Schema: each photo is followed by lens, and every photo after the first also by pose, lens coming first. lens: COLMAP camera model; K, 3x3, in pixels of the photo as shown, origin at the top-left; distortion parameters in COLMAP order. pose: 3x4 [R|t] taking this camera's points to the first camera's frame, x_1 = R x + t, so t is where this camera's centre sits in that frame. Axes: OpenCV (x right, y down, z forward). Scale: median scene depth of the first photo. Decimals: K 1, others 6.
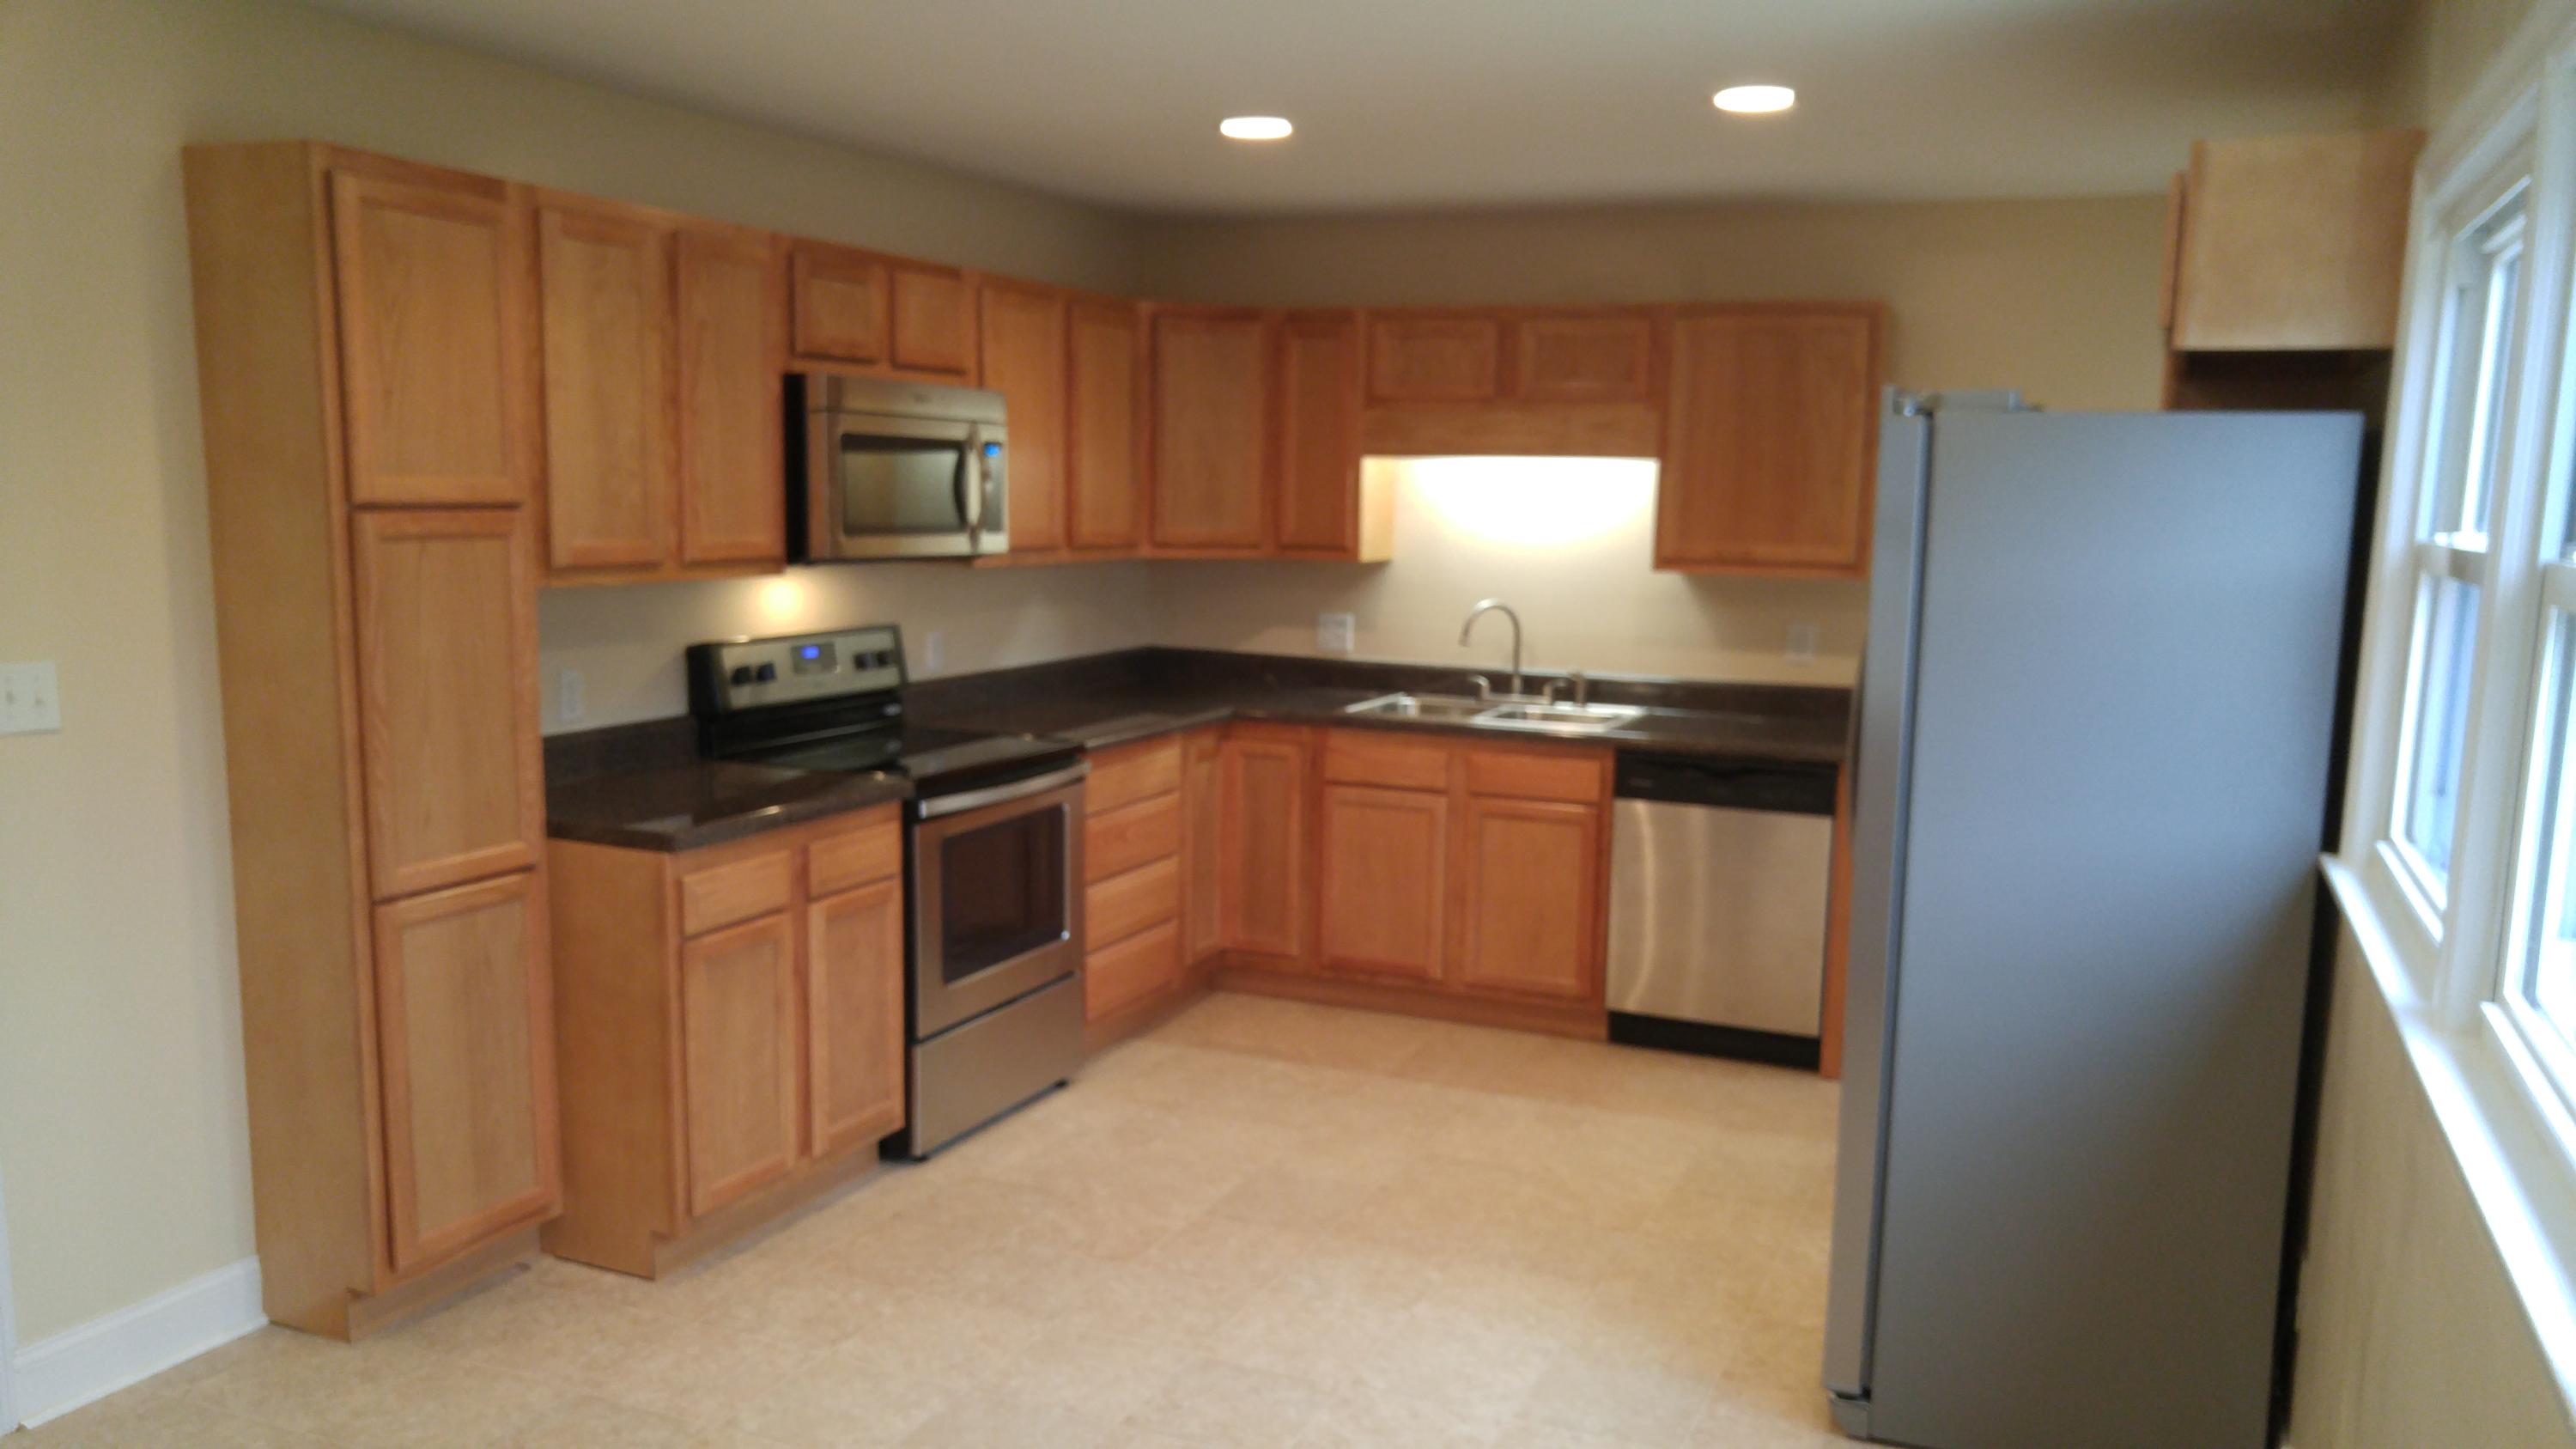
lens RADIAL K [[1913.4, 0, 1286.3], [0, 1913.4, 796.0], [0, 0, 1]] dist [0.070430, -0.006164]
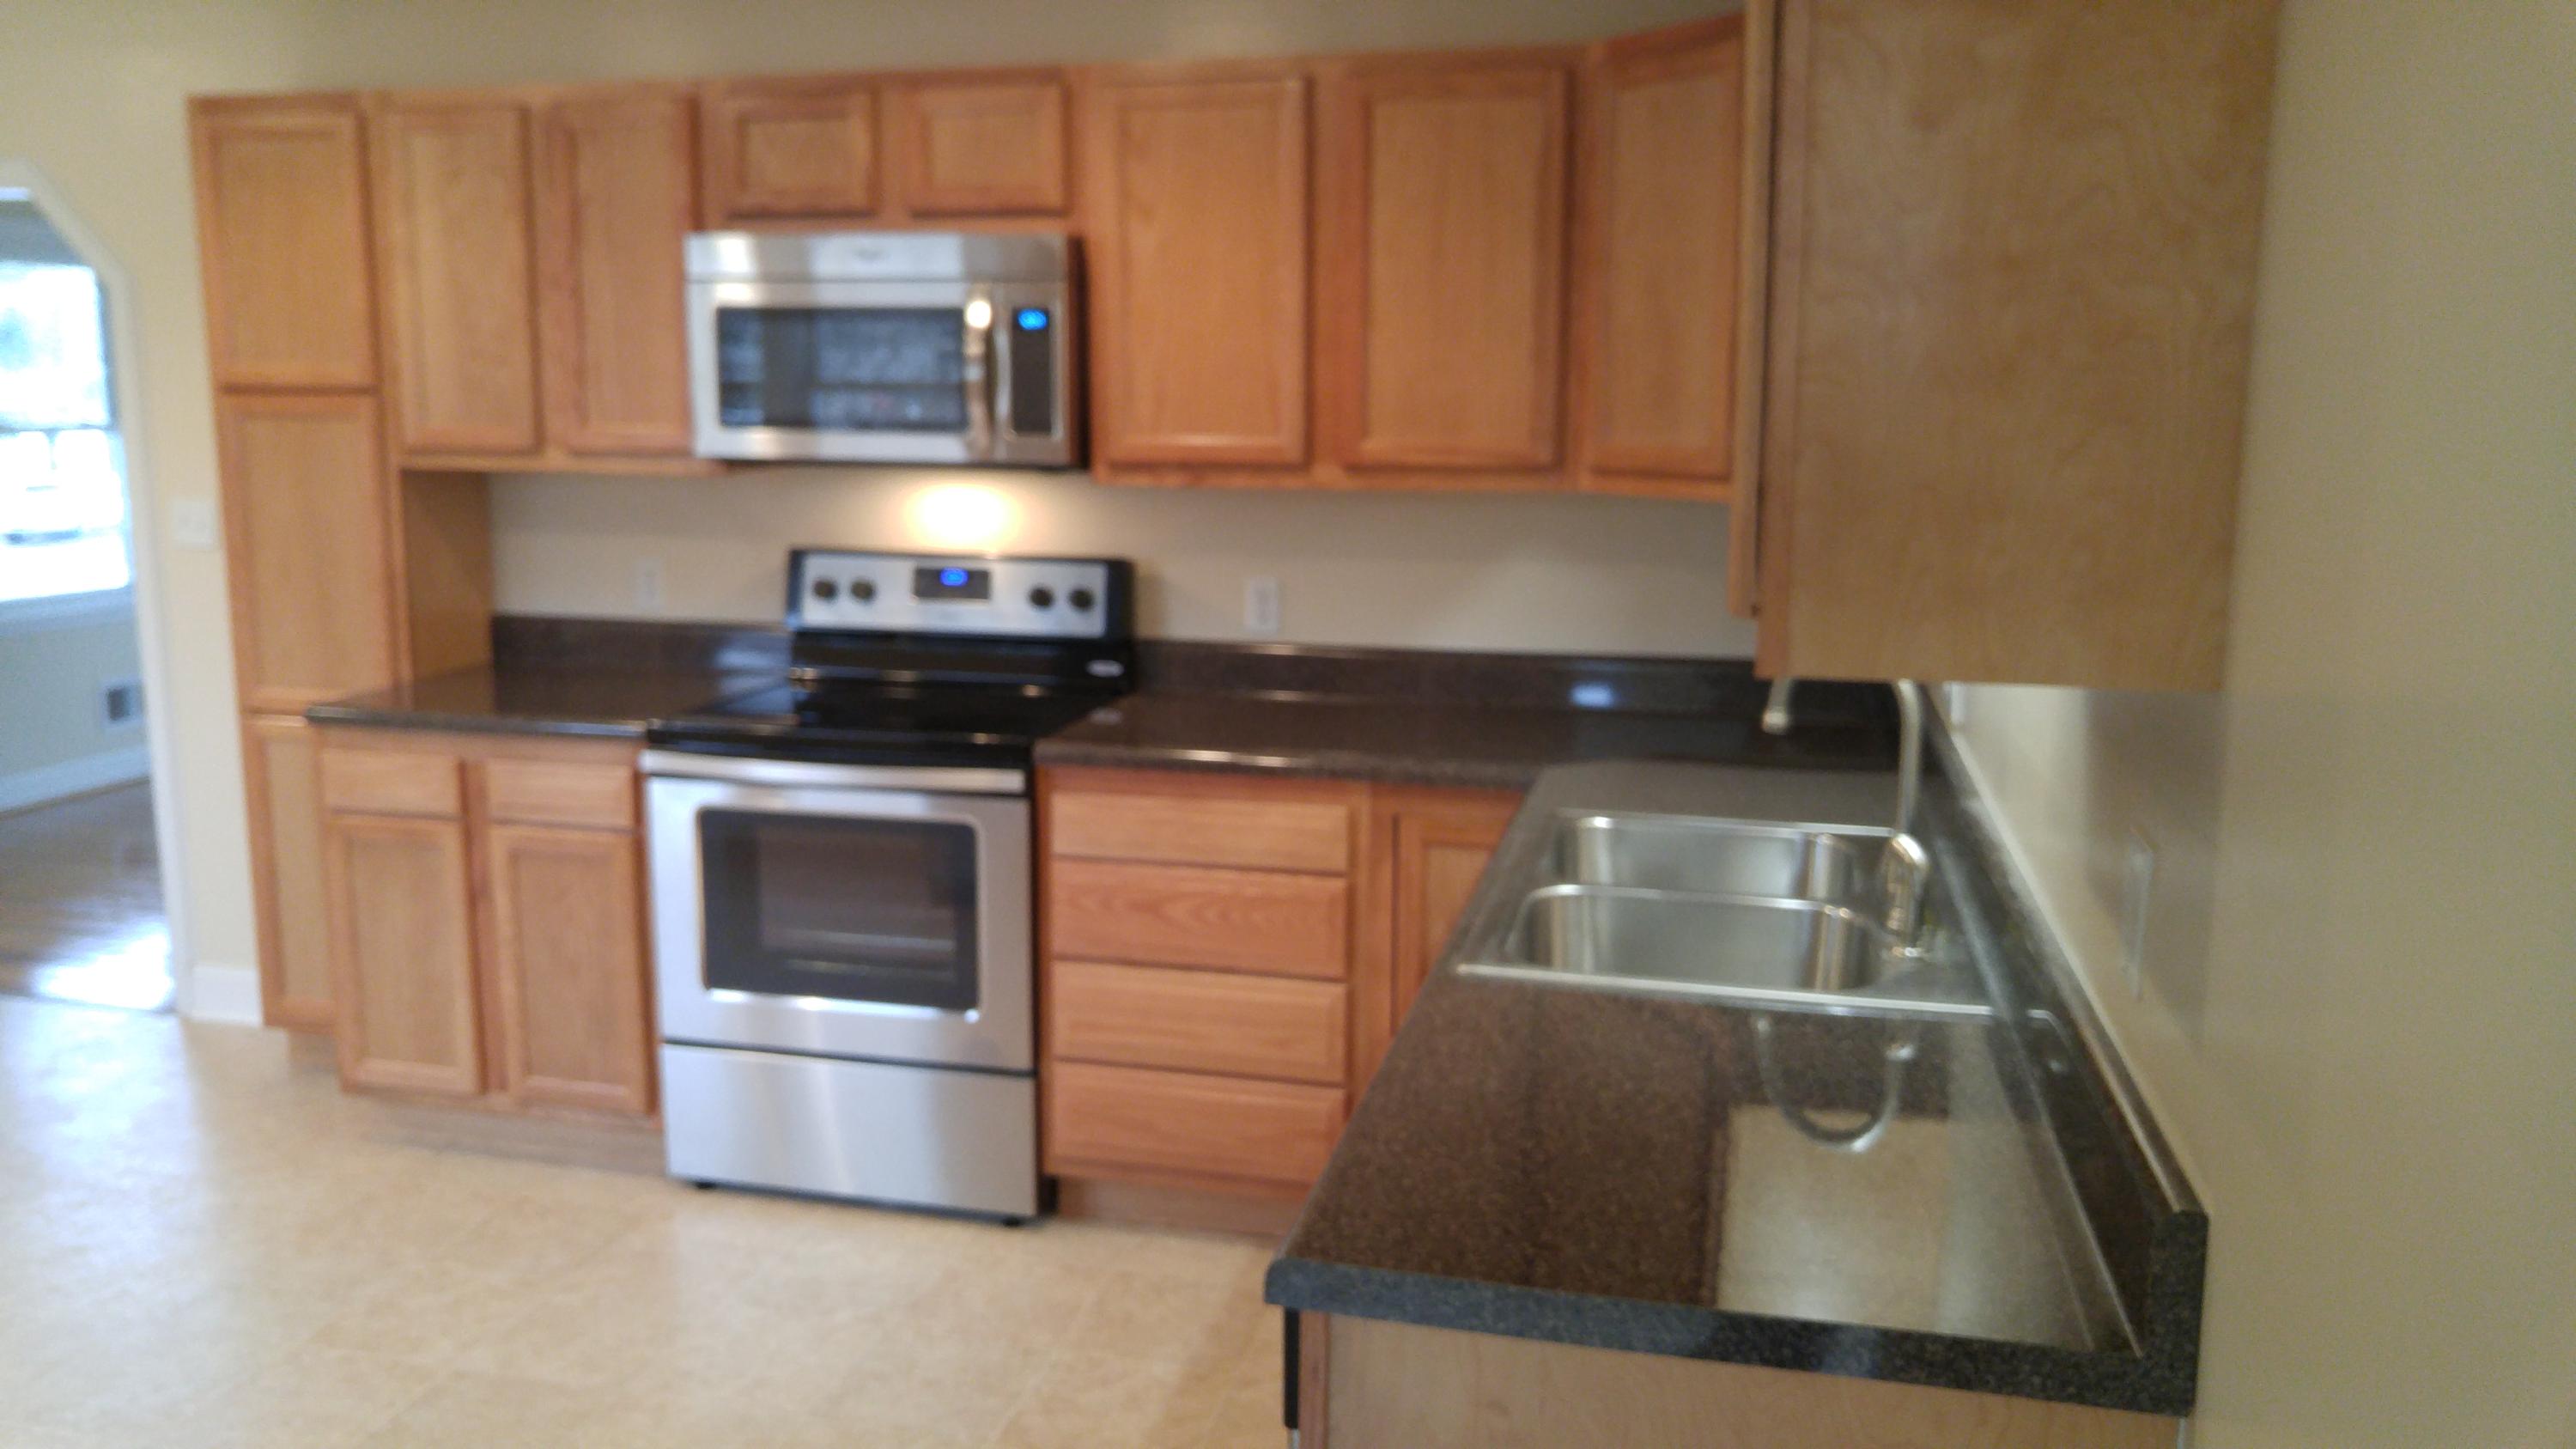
lens RADIAL K [[1953.8, 0, 1288.0], [0, 1953.8, 724.5], [0, 0, 1]] dist [0.064387, -0.165829]
pose [[0.161162, 0.165499, -0.972953, 0.570503], [-0.161357, 0.976993, 0.139459, -0.145111], [0.973648, 0.134517, 0.184159, 0.944073]]
